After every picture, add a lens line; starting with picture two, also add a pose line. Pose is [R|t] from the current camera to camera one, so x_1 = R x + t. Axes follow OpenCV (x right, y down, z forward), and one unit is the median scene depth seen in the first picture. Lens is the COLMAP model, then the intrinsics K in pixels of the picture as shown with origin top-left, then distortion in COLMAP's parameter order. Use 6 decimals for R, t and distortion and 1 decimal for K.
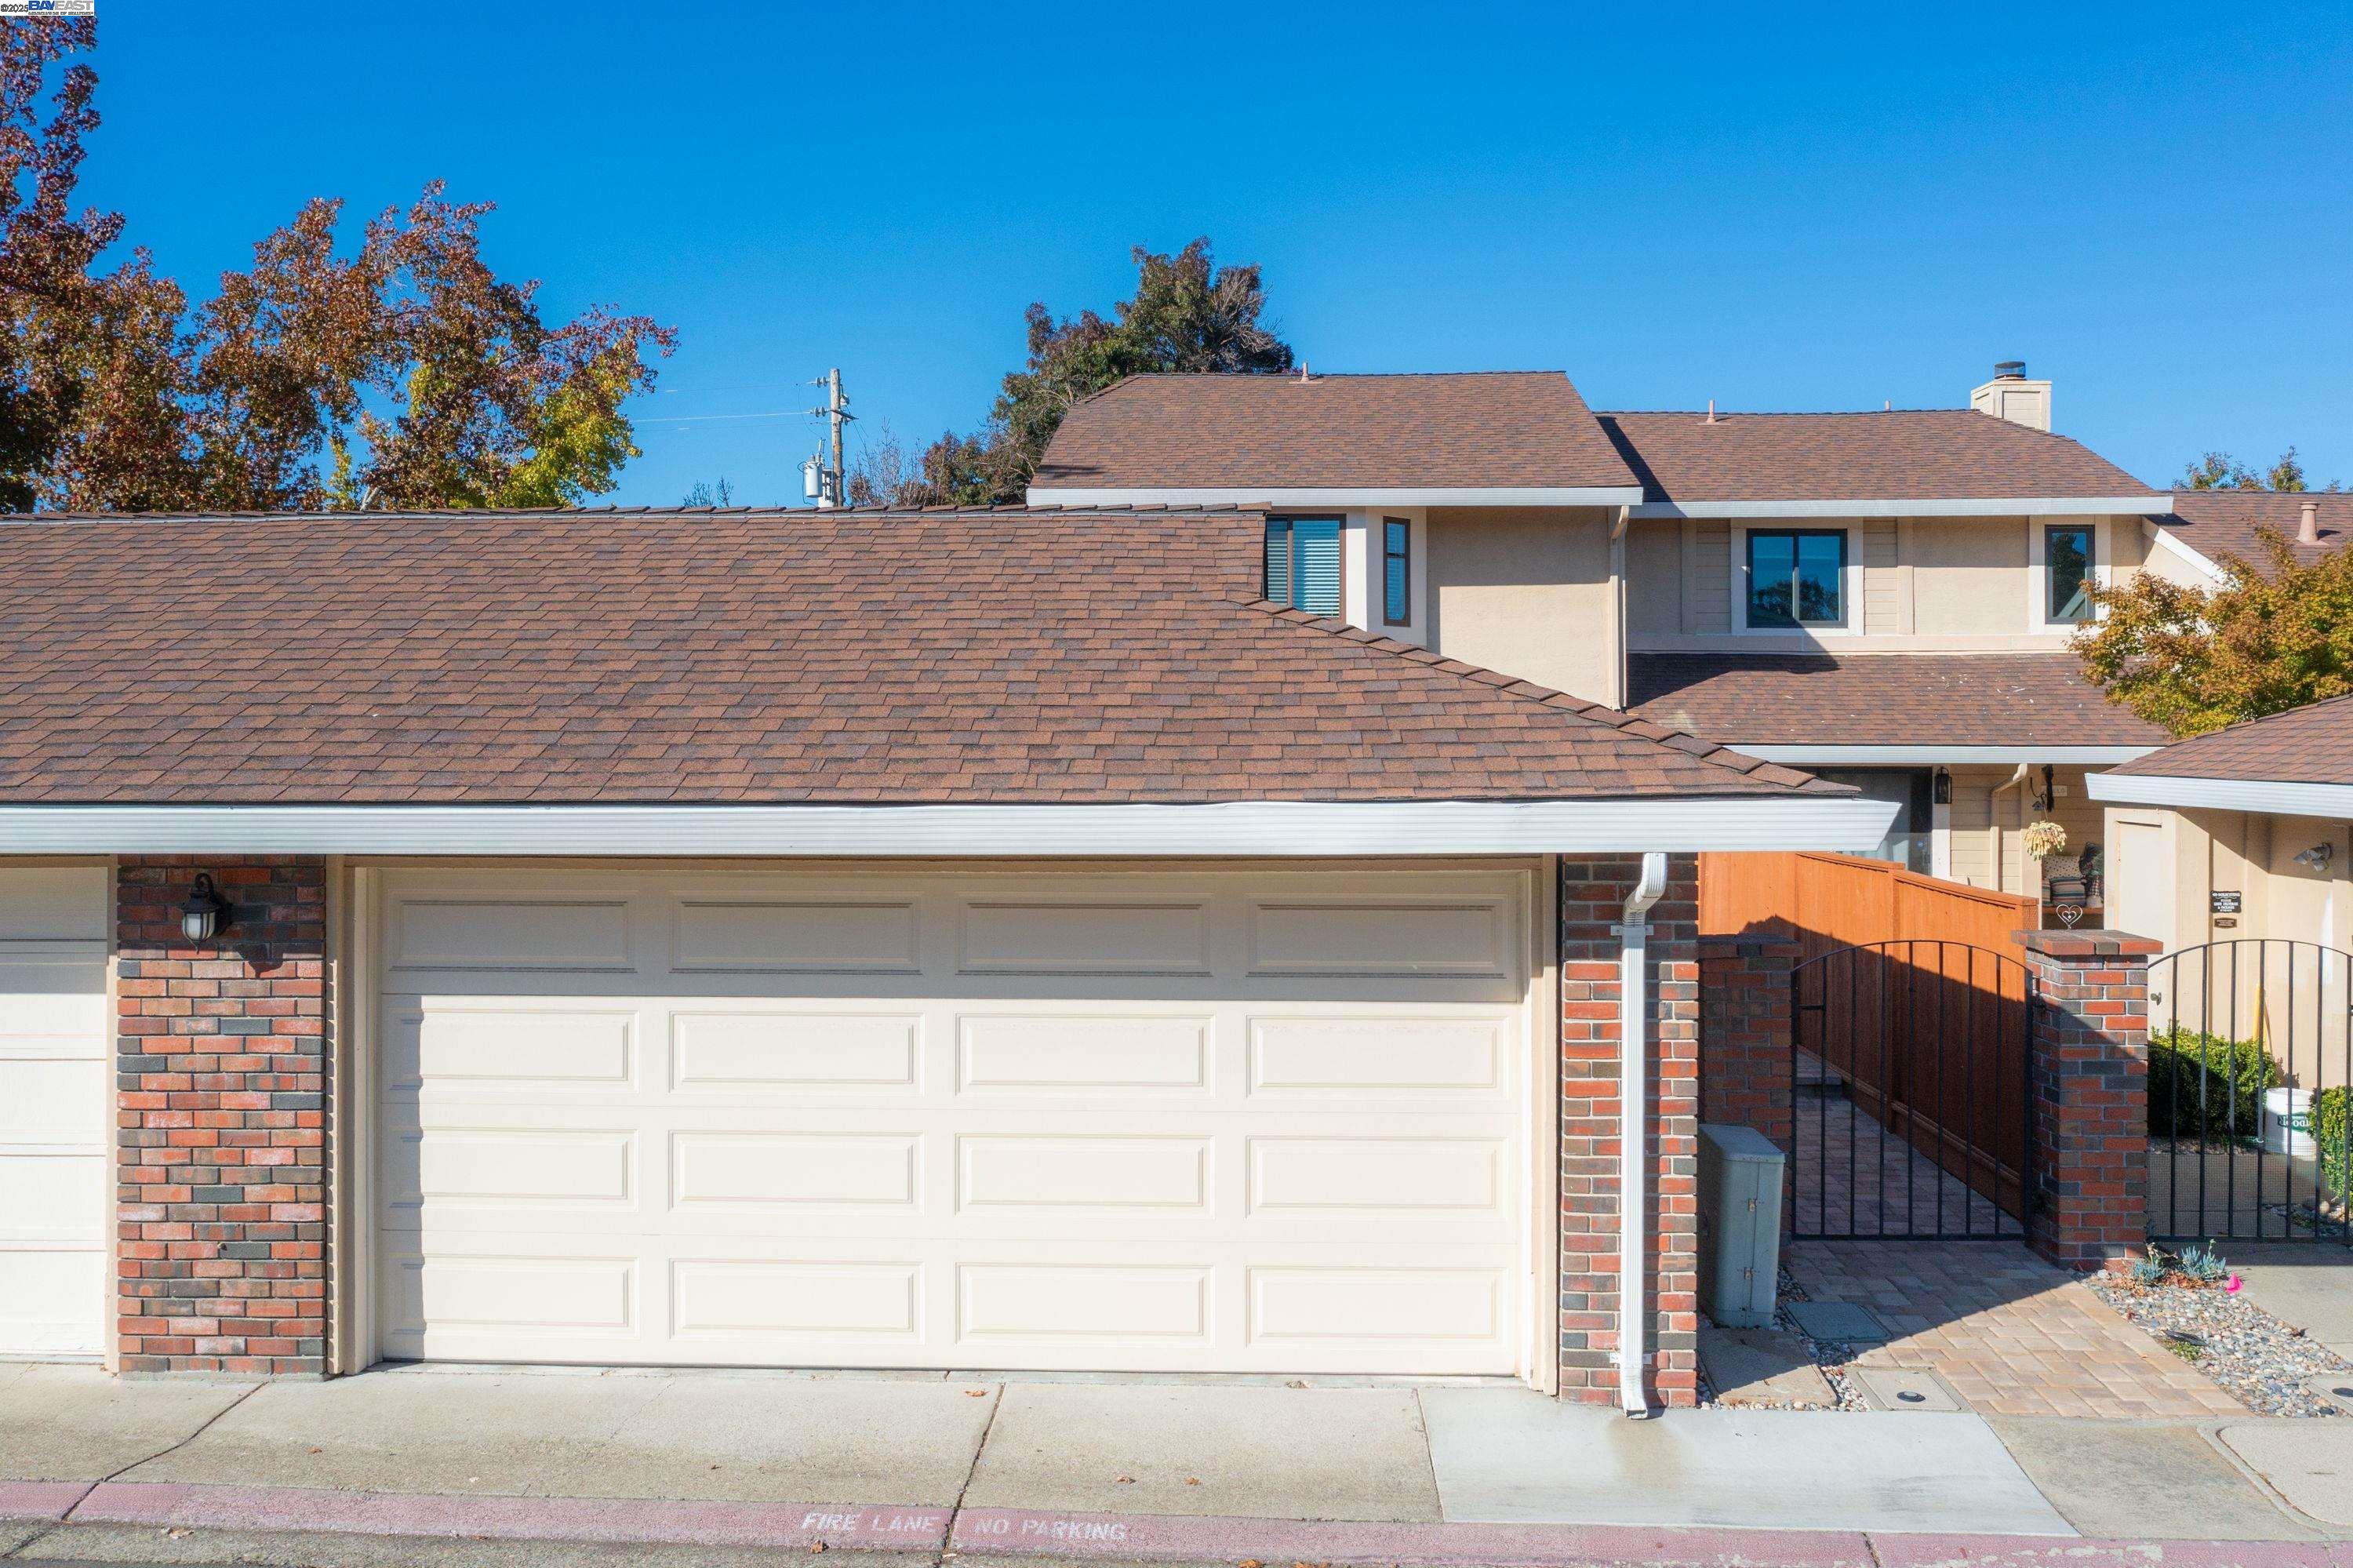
lens RADIAL K [[1873.4, 0, 1210.2], [0, 1873.4, 725.7], [0, 0, 1]] dist [-0.021080, 0.003106]
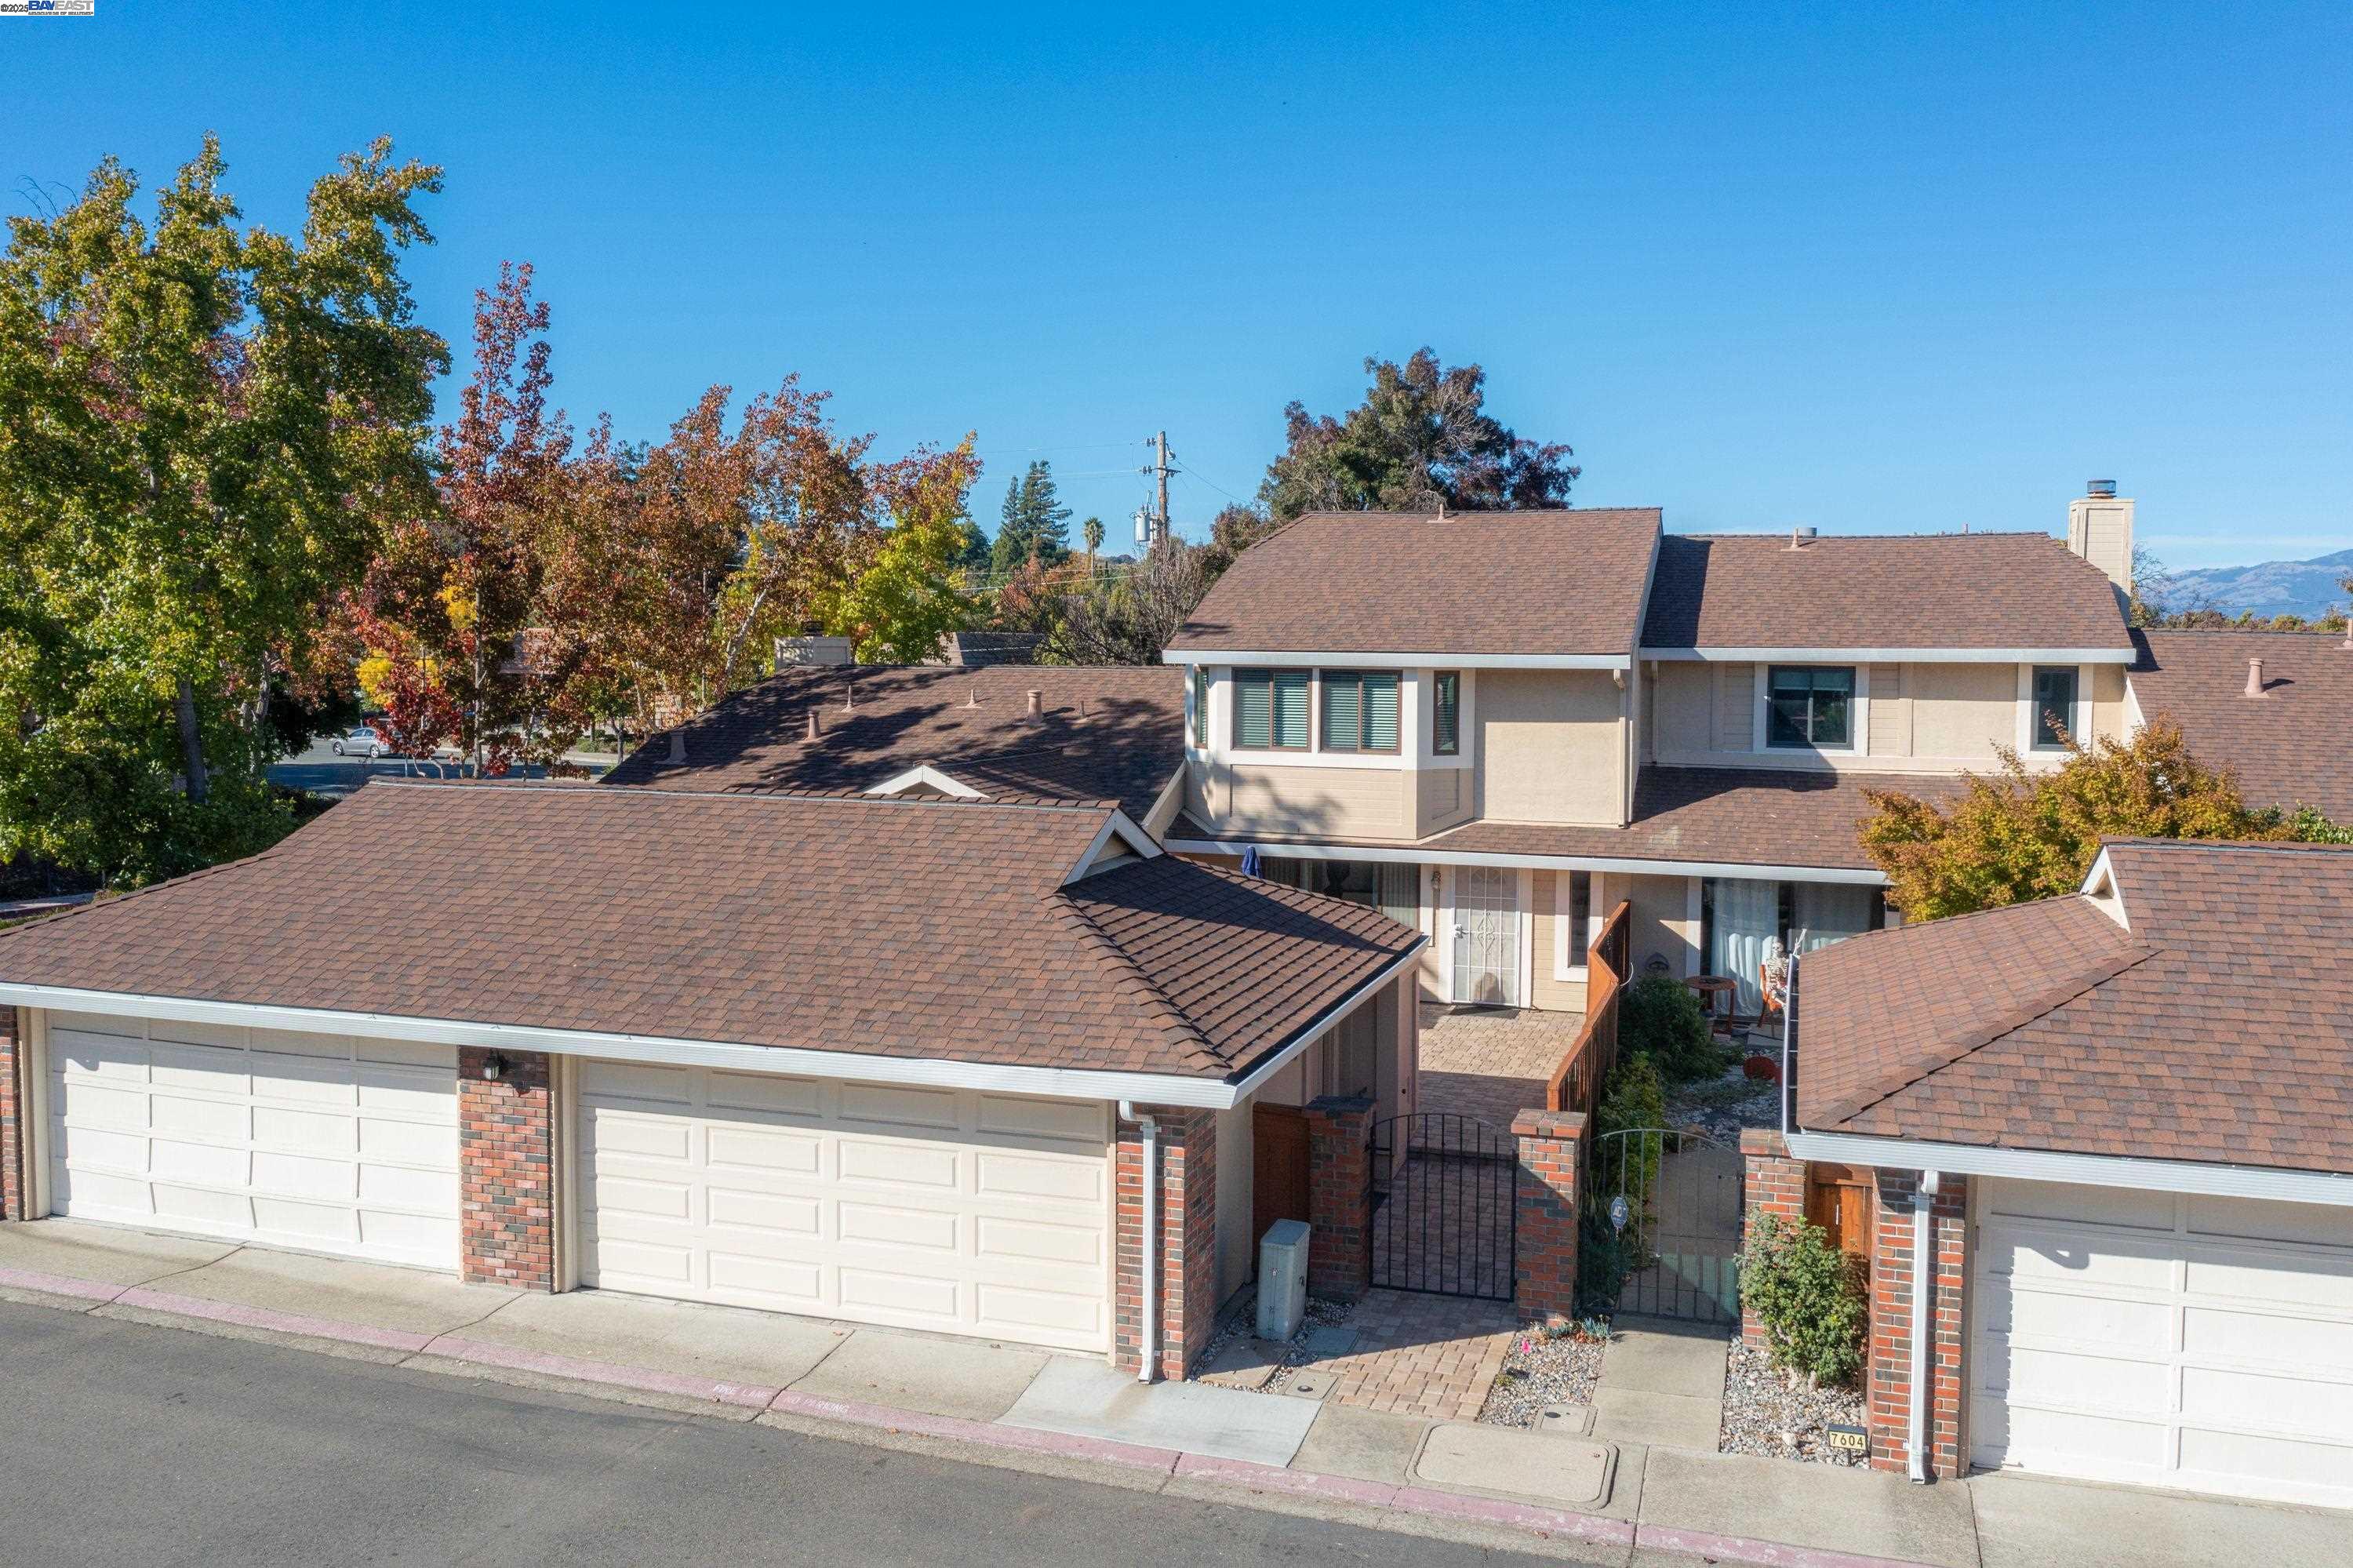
lens RADIAL K [[1865.5, 0, 1204.7], [0, 1865.5, 727.3], [0, 0, 1]] dist [-0.018624, -0.003416]
pose [[0.966101, 0.018428, -0.257506, 0.717235], [-0.004491, 0.998498, 0.054604, -0.377019], [0.258126, -0.051596, 0.964733, -0.734555]]
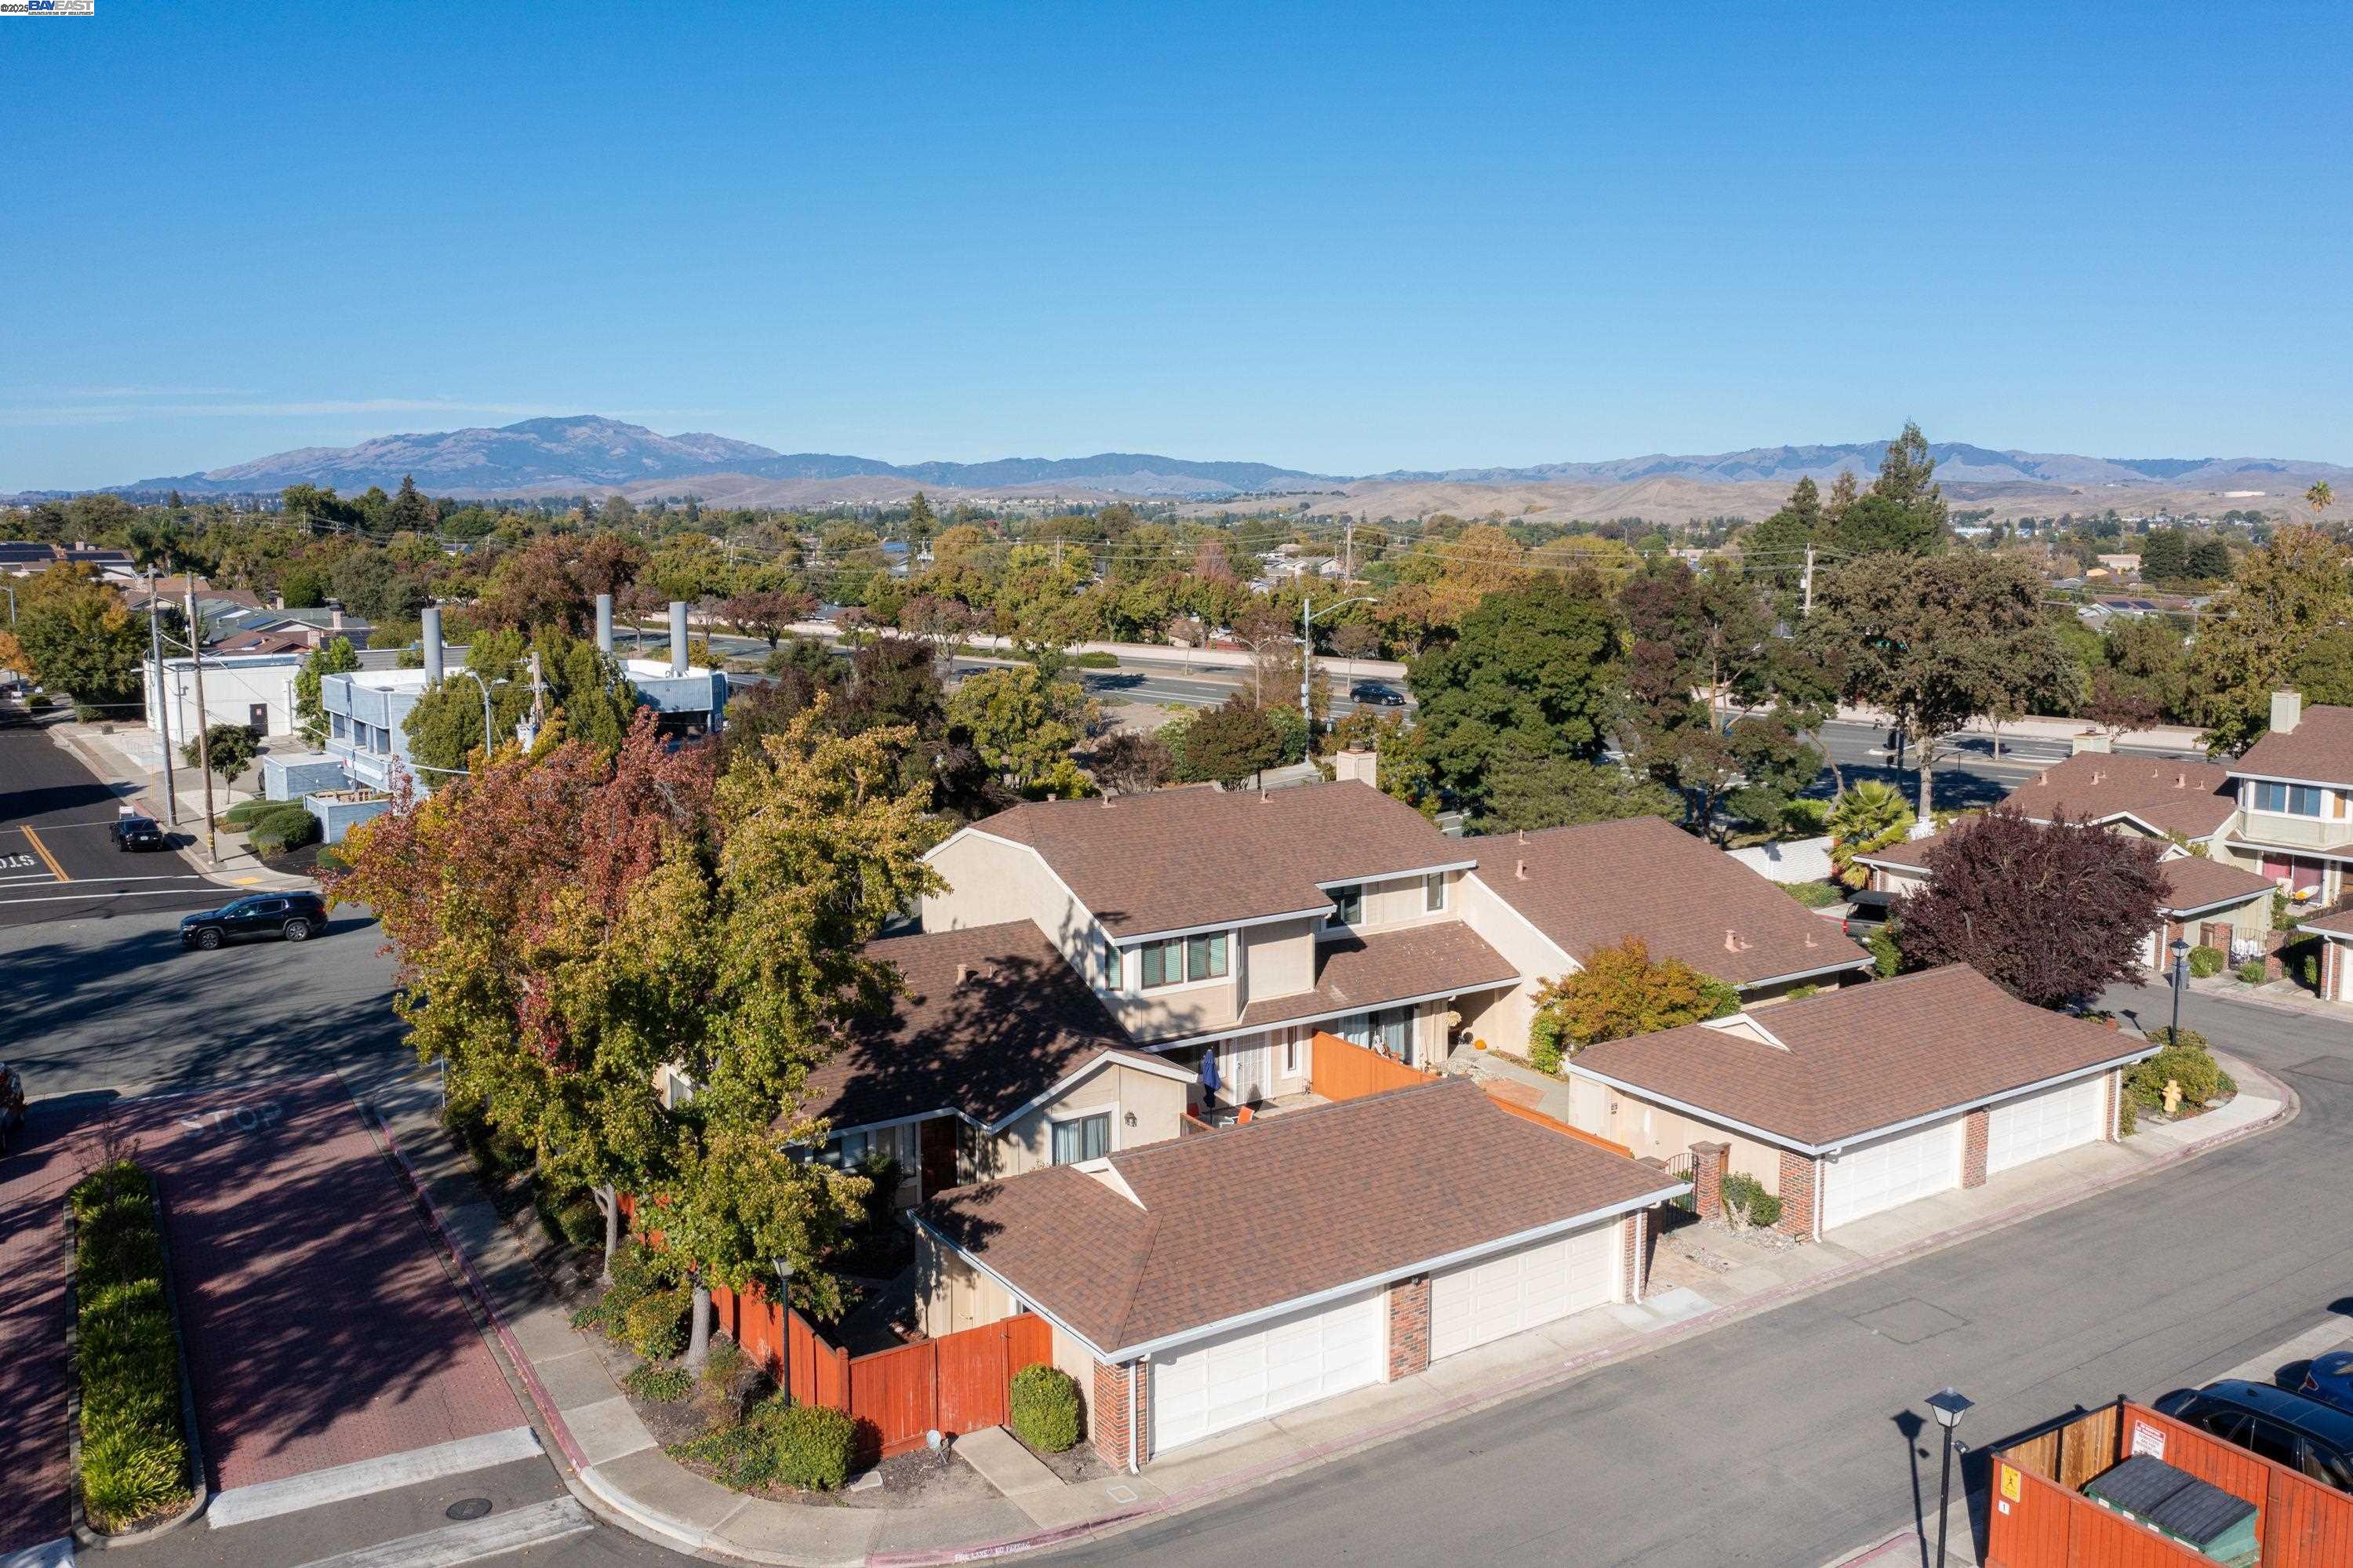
lens RADIAL K [[1873.4, 0, 1208.7], [0, 1873.4, 729.5], [0, 0, 1]] dist [-0.021080, 0.003106]
pose [[0.805851, -0.071083, 0.587836, -3.309542], [-0.003004, 0.992265, 0.124105, -1.660669], [-0.592111, -0.101775, 0.799404, -2.019969]]
